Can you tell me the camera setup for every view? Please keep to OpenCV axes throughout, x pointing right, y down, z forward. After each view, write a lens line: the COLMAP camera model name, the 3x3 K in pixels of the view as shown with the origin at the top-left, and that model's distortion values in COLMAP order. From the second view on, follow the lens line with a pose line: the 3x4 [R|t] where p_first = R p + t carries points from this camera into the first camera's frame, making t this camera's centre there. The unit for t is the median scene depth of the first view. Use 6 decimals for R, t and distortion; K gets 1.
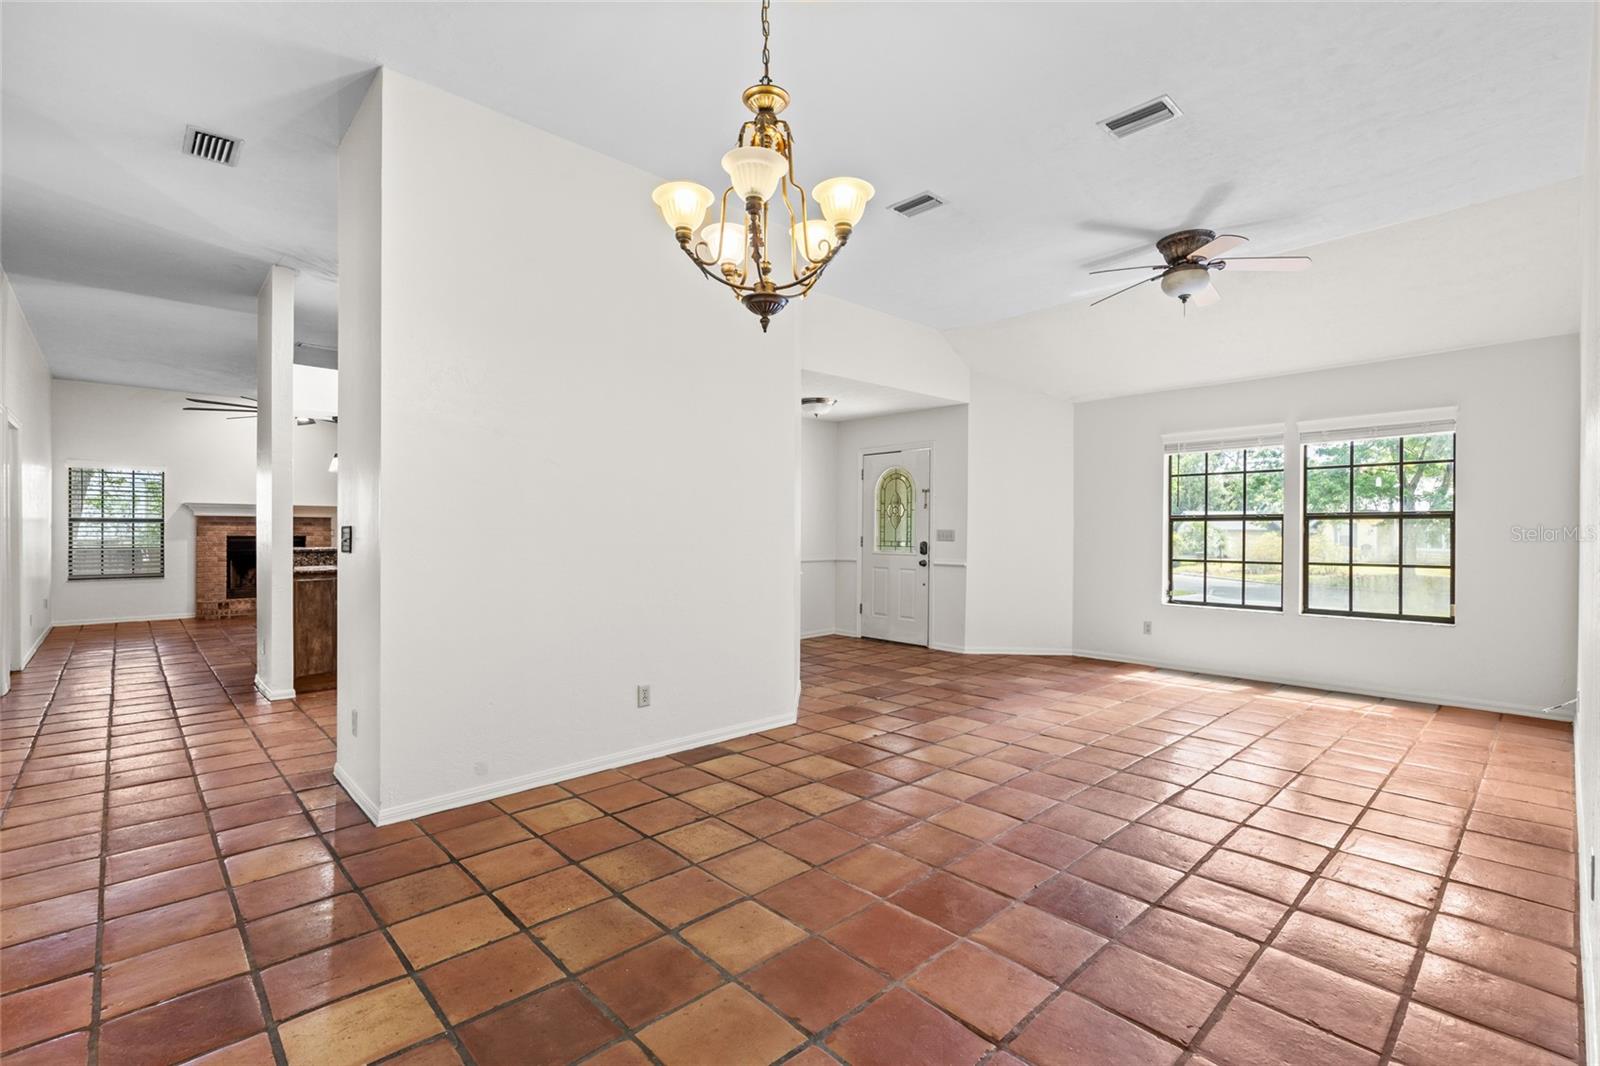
lens RADIAL K [[721.6, 0, 801.3], [0, 721.6, 529.8], [0, 0, 1]] dist [0.006727, -0.000188]
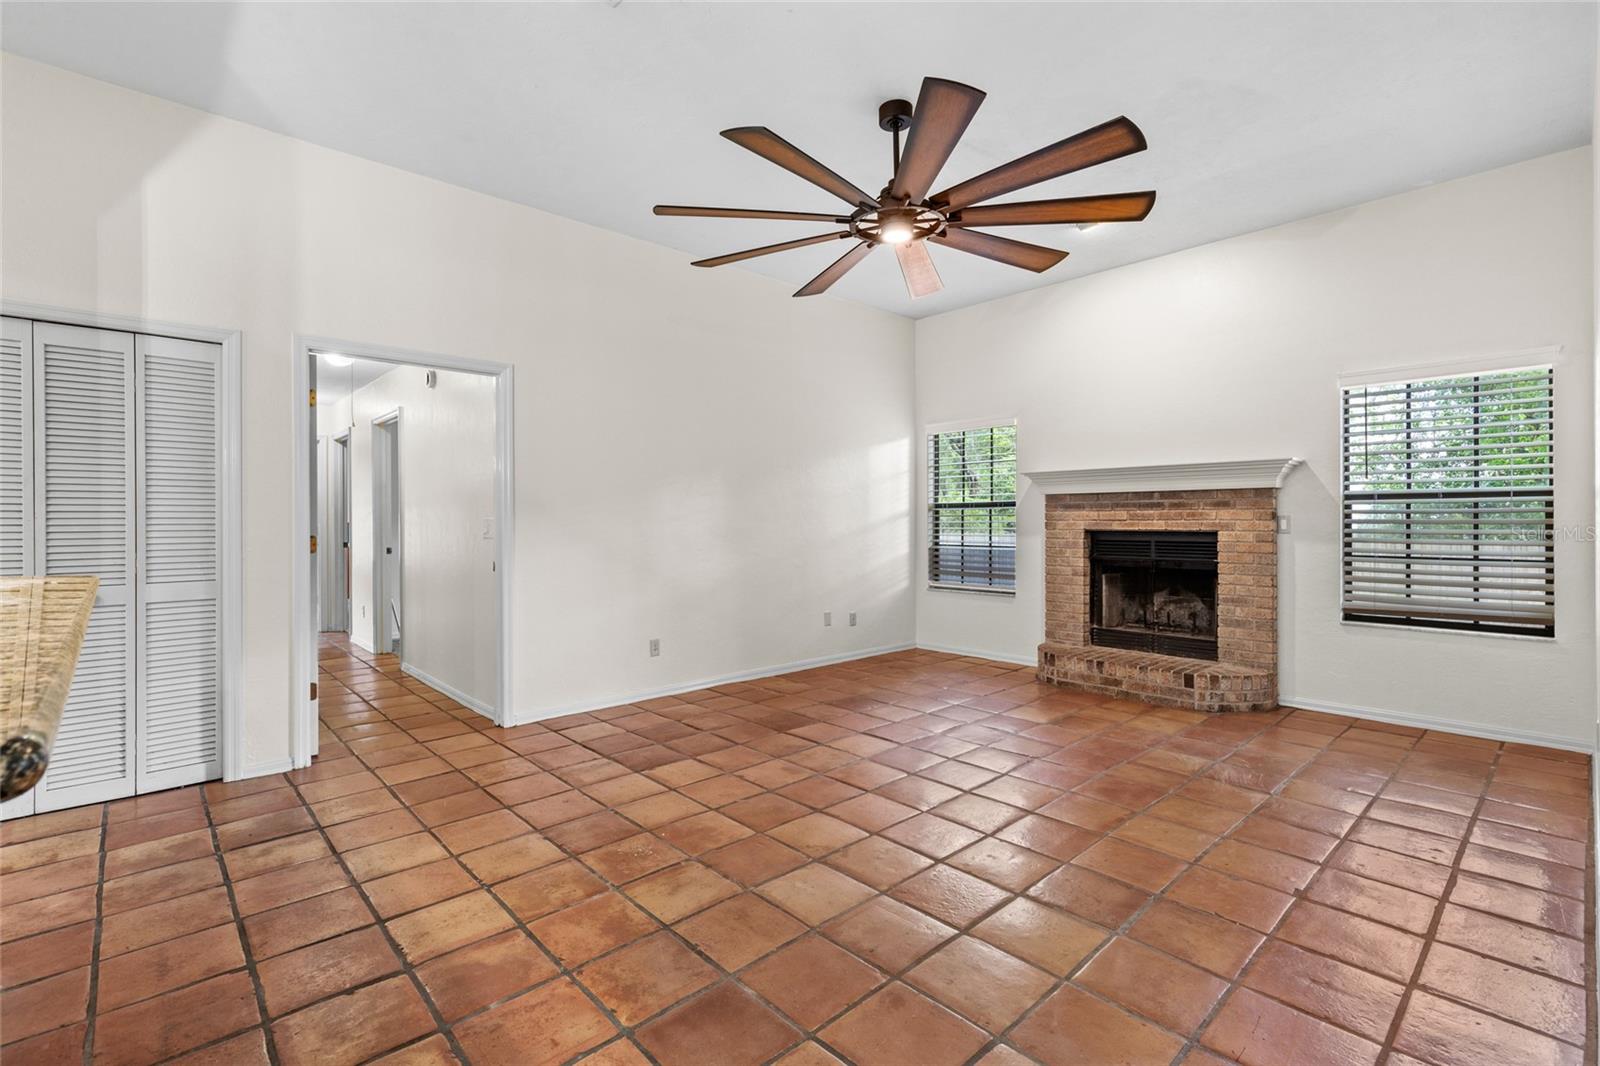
lens RADIAL K [[721.6, 0, 801.3], [0, 721.6, 529.8], [0, 0, 1]] dist [0.006727, -0.000188]
pose [[-0.011680, 0.010077, -0.999881, -0.253102], [0.003586, 0.999943, 0.010035, 0.002494], [0.999925, -0.003468, -0.011715, 0.810280]]
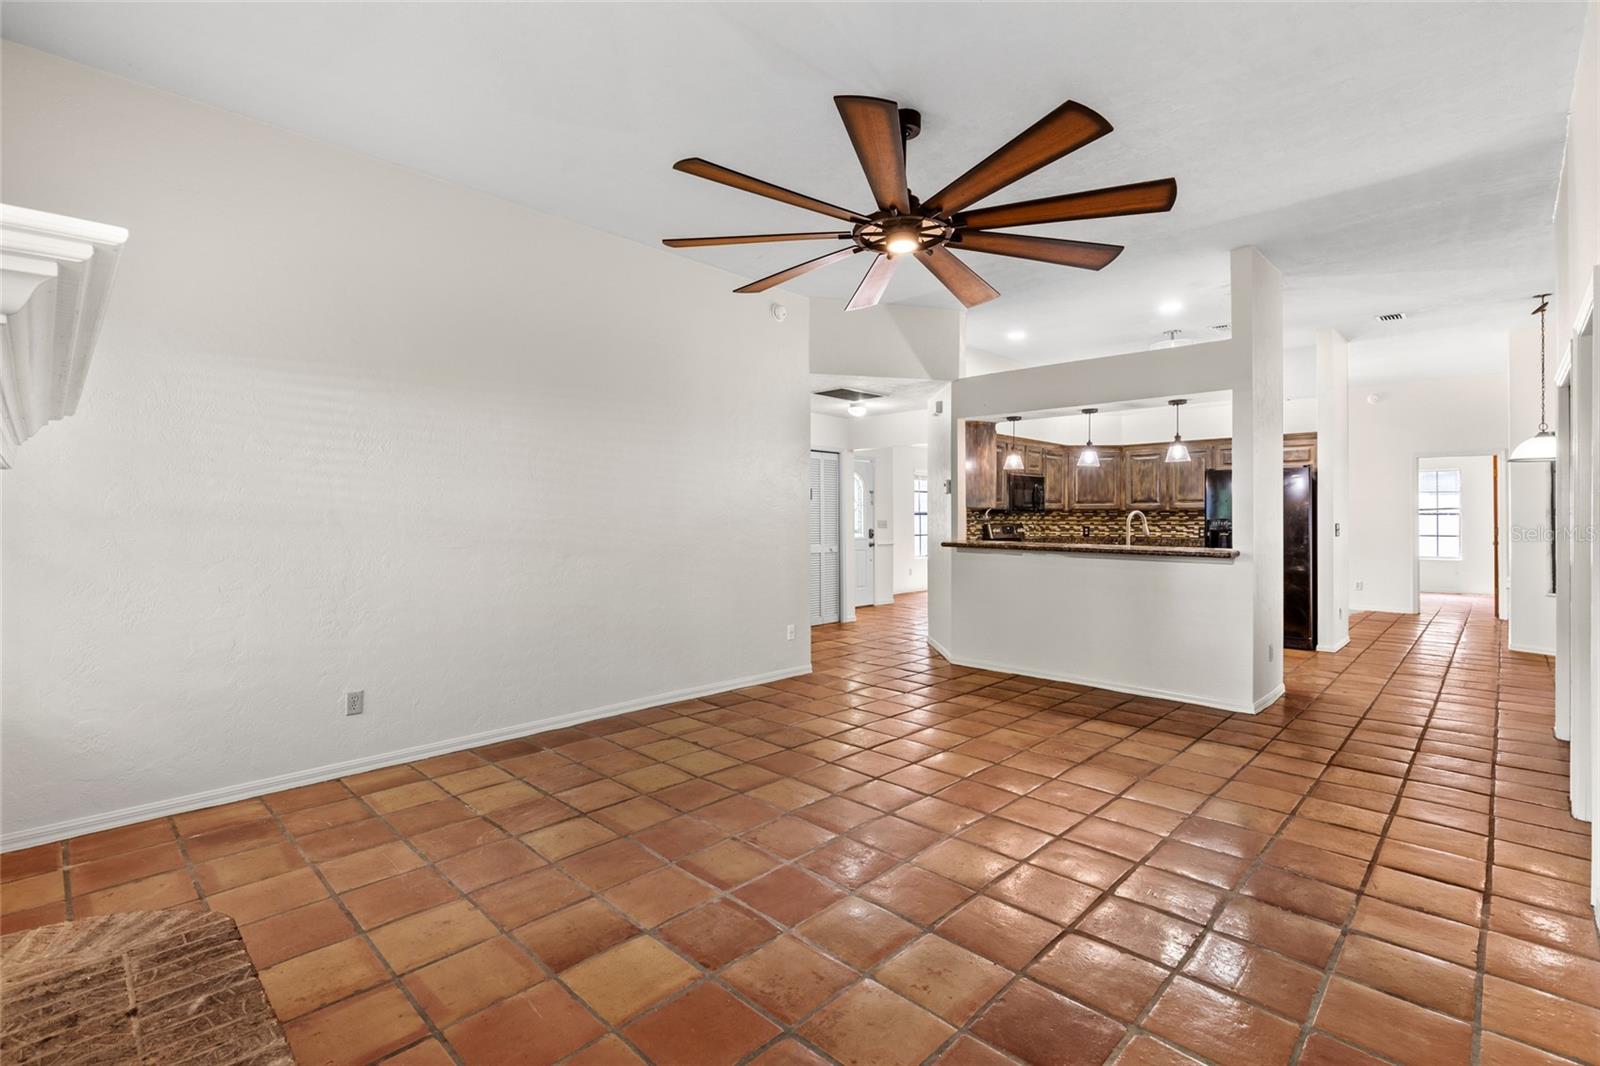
lens RADIAL K [[728.0, 0, 787.3], [0, 728.0, 509.7], [0, 0, 1]] dist [0.004050, 0.000410]
pose [[-0.031575, 0.005714, 0.999485, -0.911345], [-0.002217, 0.999981, -0.005787, -0.007737], [-0.999499, -0.002399, -0.031562, 0.912417]]
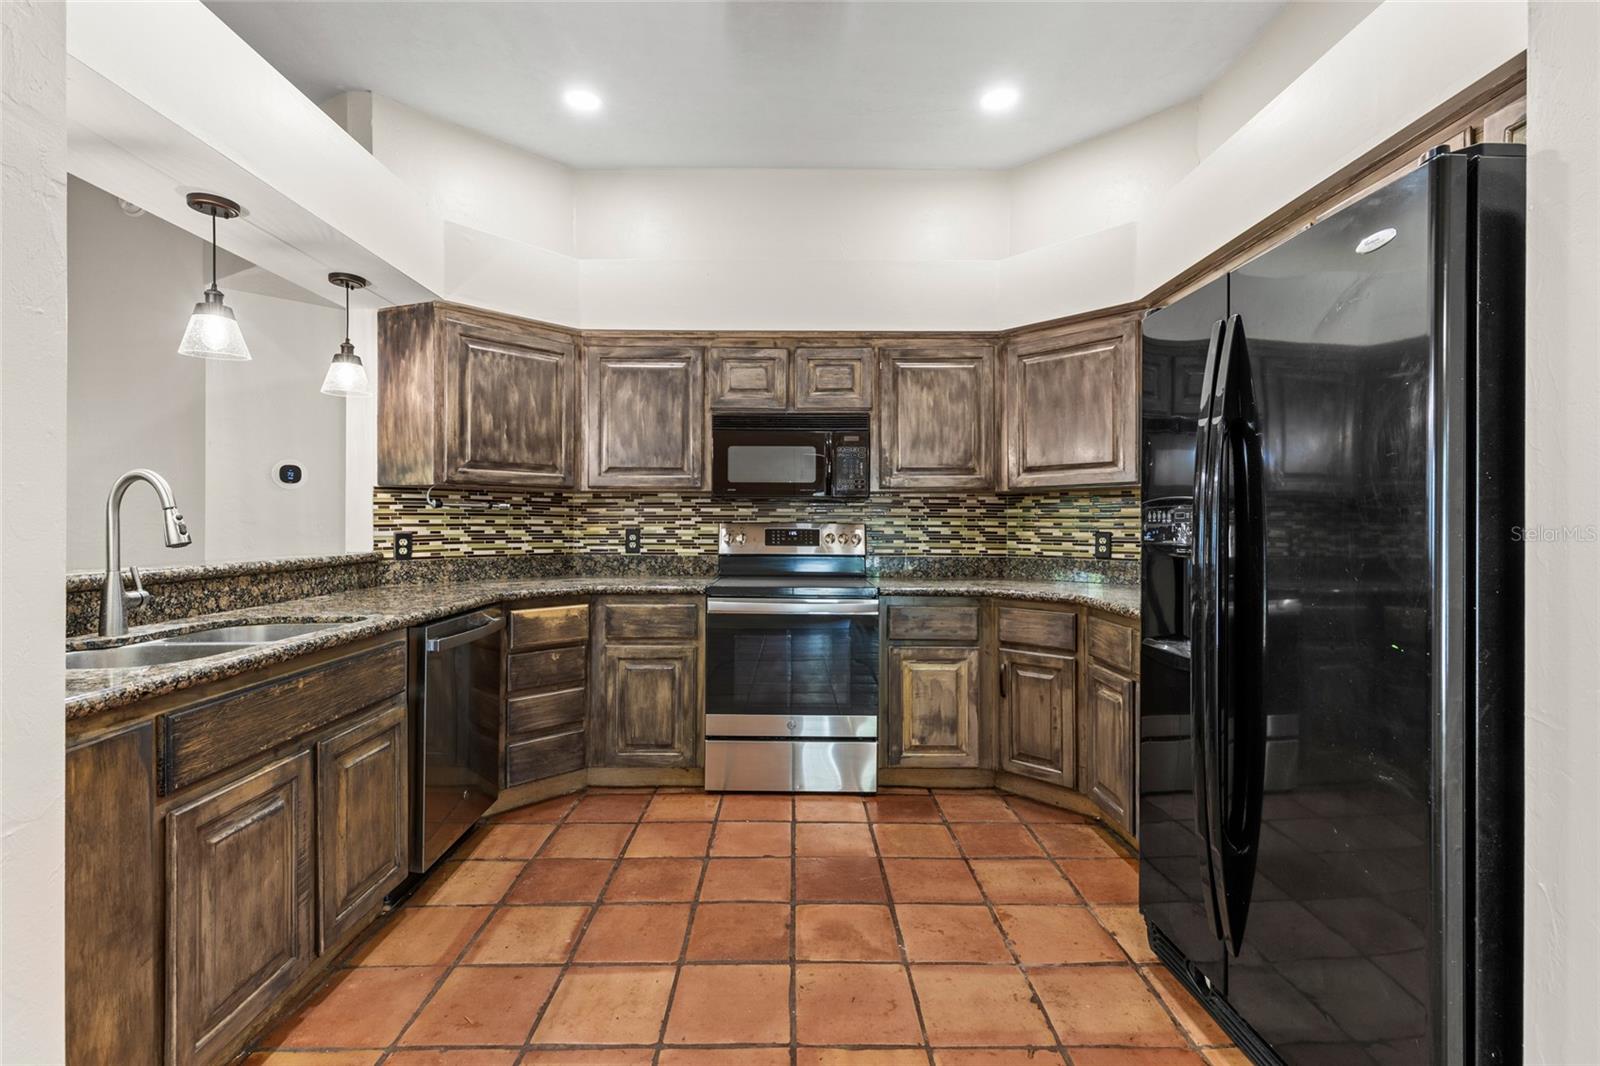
lens RADIAL K [[718.5, 0, 800.0], [0, 718.5, 533.0], [0, 0, 1]] dist [0.005188, -0.001312]
pose [[0.678483, -0.009793, 0.734550, -0.377750], [-0.000212, 0.999908, 0.013526, 0.002449], [-0.734616, -0.009333, 0.678419, 0.383654]]
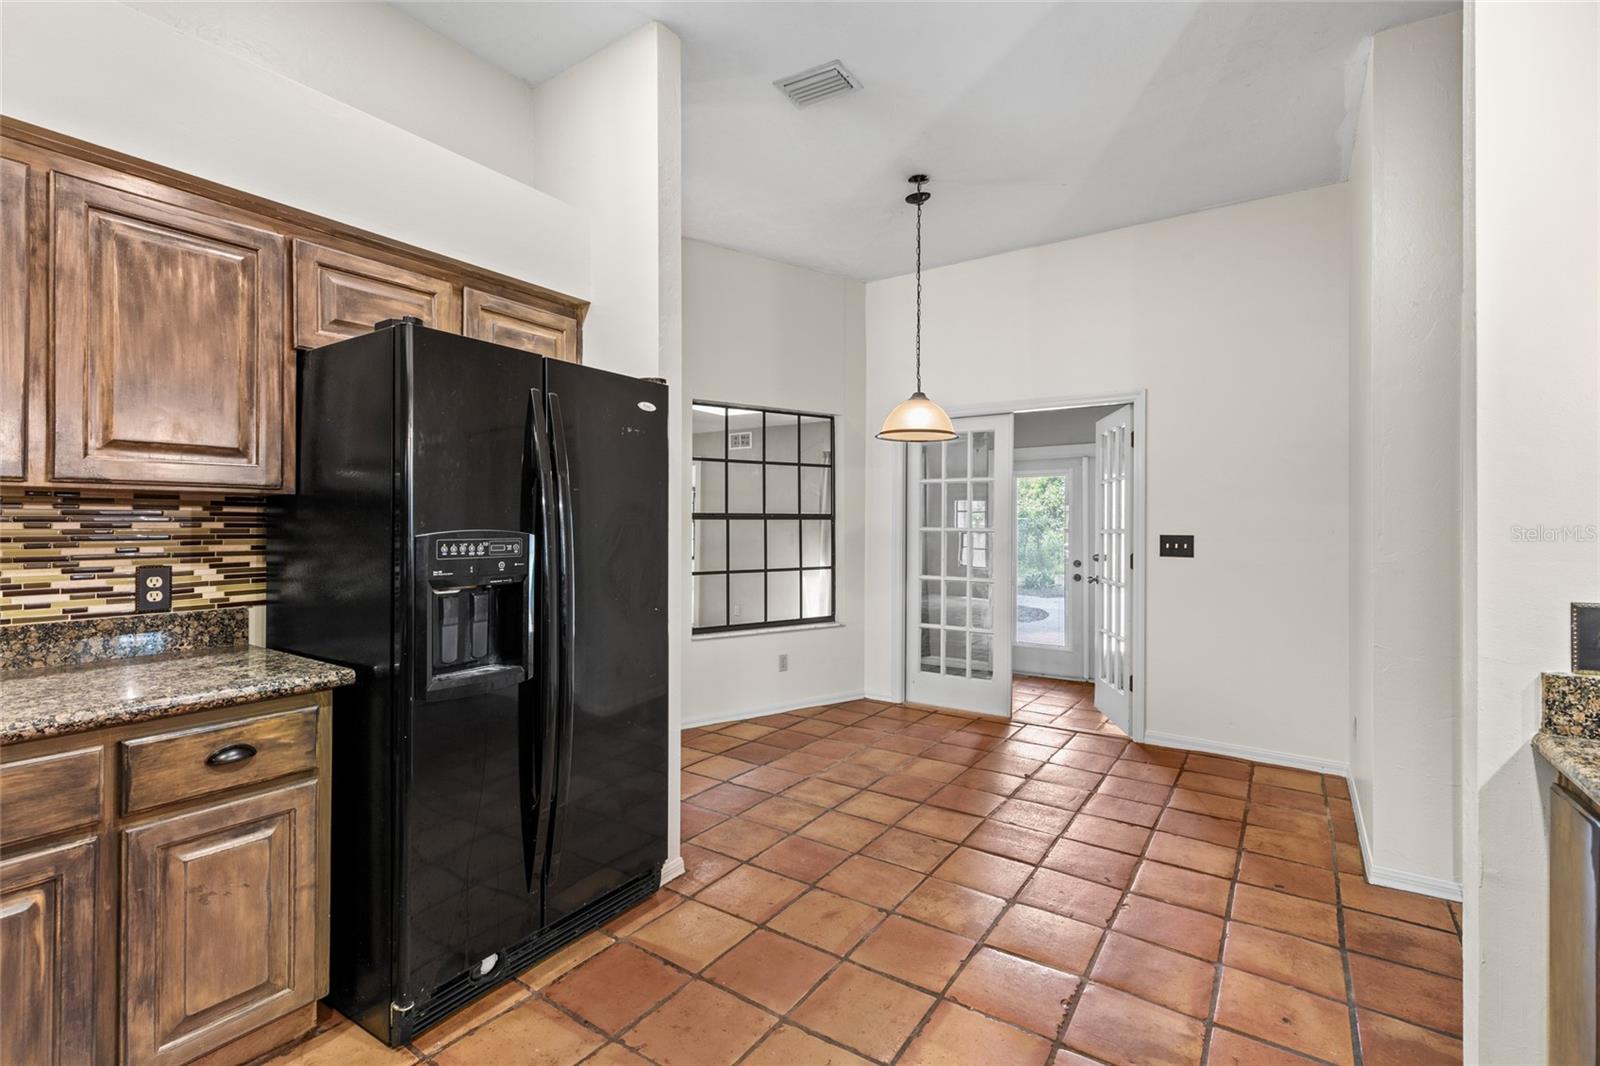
lens RADIAL K [[729.8, 0, 800.7], [0, 729.8, 525.6], [0, 0, 1]] dist [0.016515, -0.000240]
pose [[-0.975117, -0.007330, -0.221570, -0.216968], [-0.007119, 0.999973, -0.001749, -0.005470], [0.221577, -0.000128, -0.975143, 0.646700]]
